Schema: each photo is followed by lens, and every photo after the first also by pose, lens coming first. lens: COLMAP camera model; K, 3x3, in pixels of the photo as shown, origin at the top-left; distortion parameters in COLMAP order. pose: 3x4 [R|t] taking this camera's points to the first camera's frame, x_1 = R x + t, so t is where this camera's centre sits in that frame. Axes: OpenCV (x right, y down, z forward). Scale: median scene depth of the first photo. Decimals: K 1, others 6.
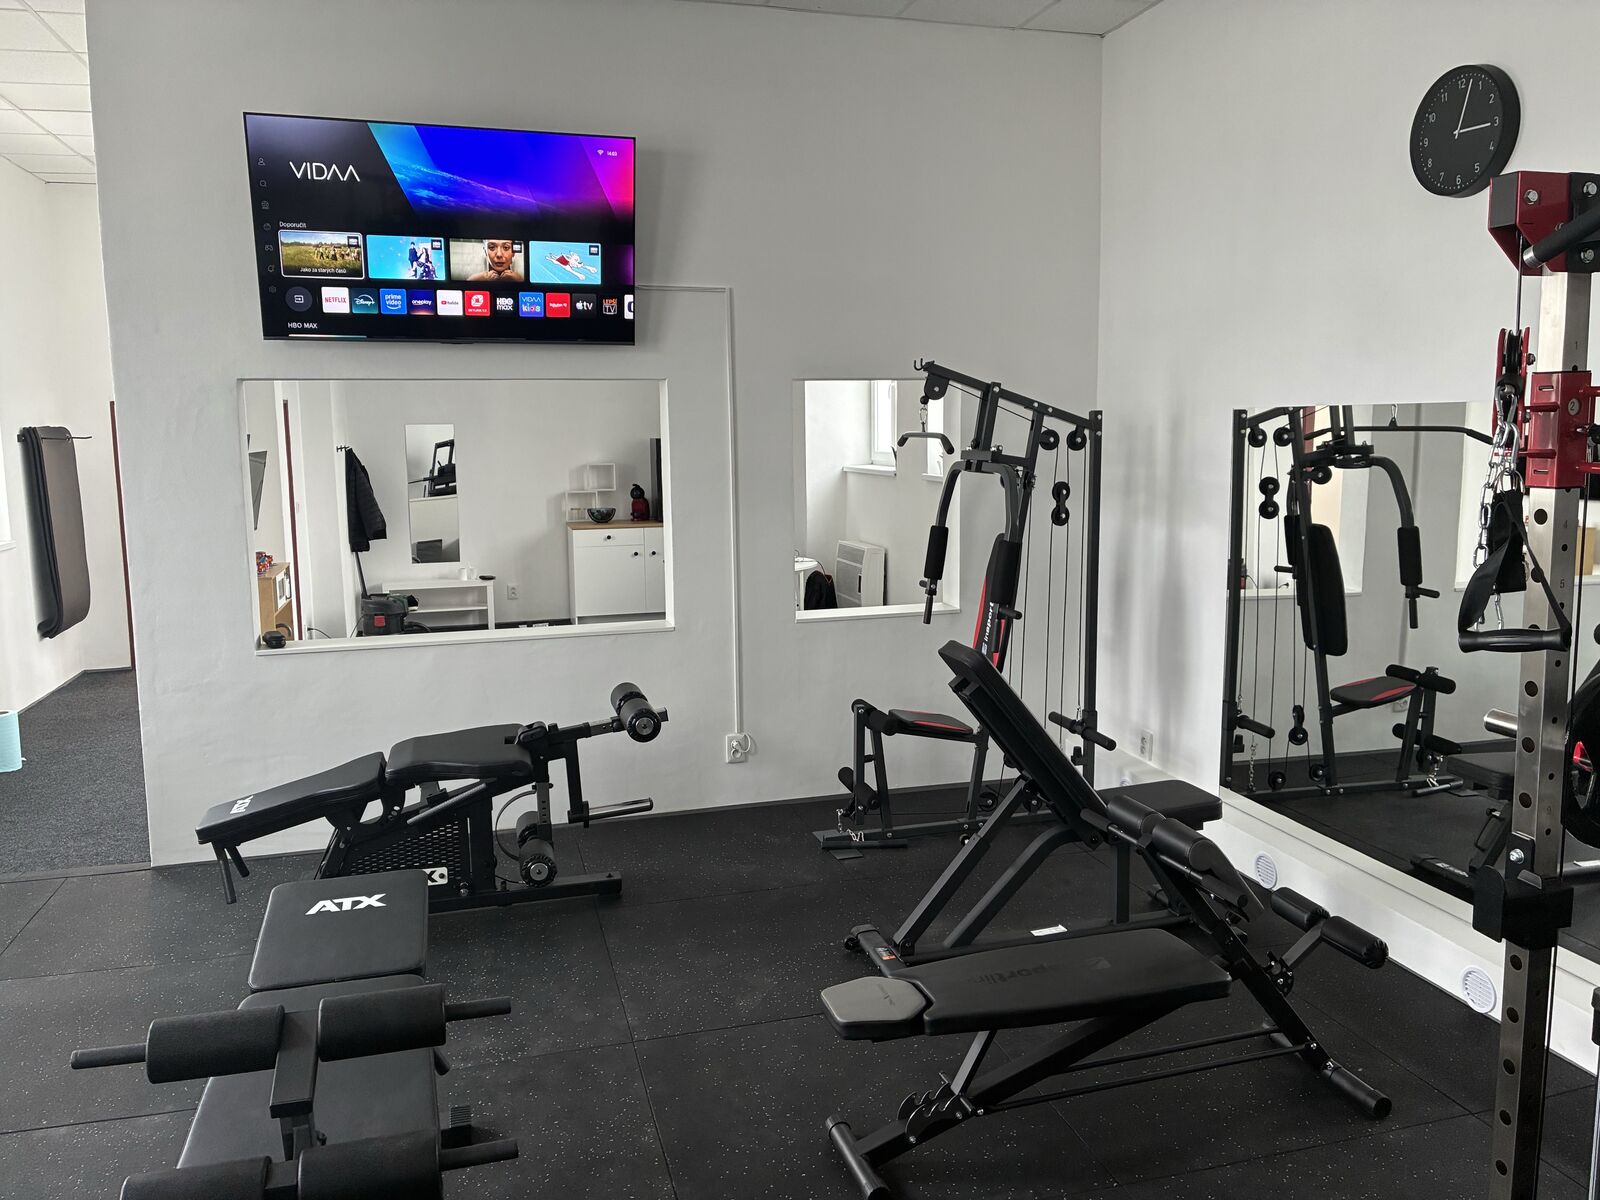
lens RADIAL K [[1225.3, 0, 808.7], [0, 1225.3, 582.6], [0, 0, 1]] dist [0.012223, -0.001837]
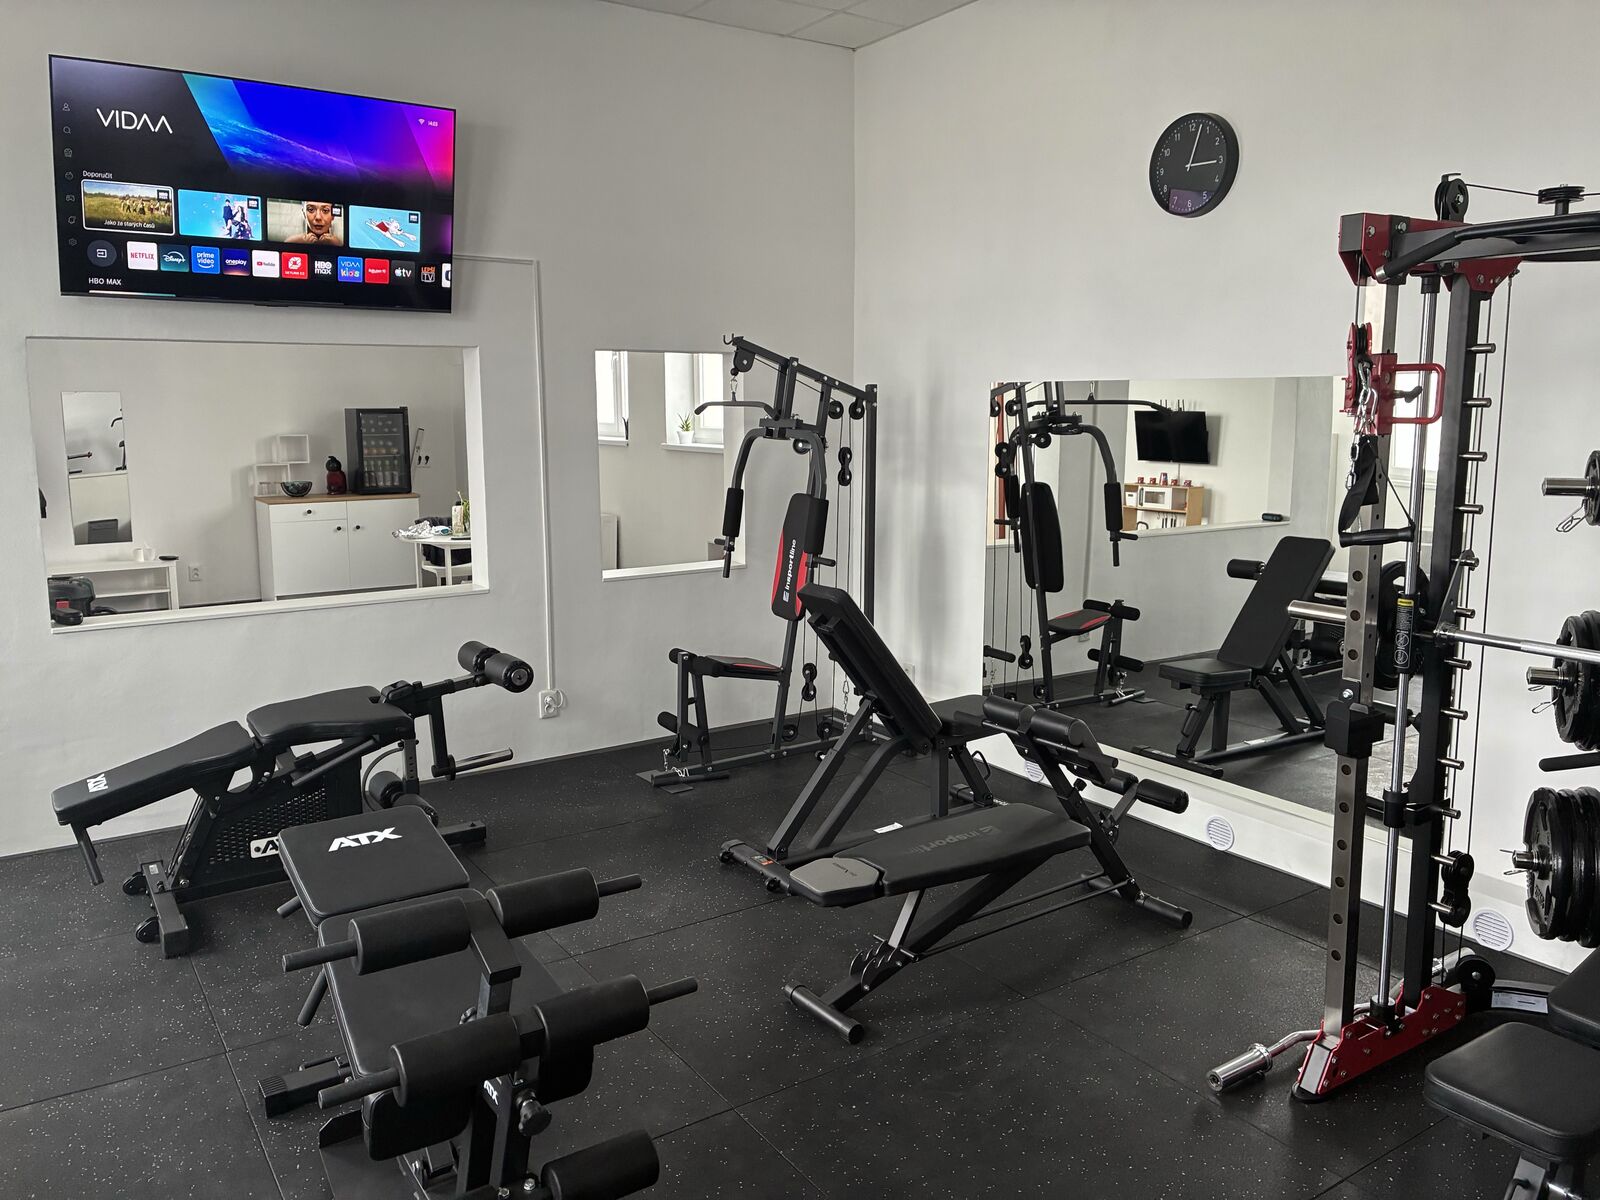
lens RADIAL K [[1217.0, 0, 806.8], [0, 1217.0, 580.6], [0, 0, 1]] dist [0.049139, -0.058715]
pose [[0.951226, -0.036746, 0.306298, -0.190703], [0.031445, 0.999258, 0.022224, 0.016371], [-0.306887, -0.011508, 0.951676, -0.067987]]
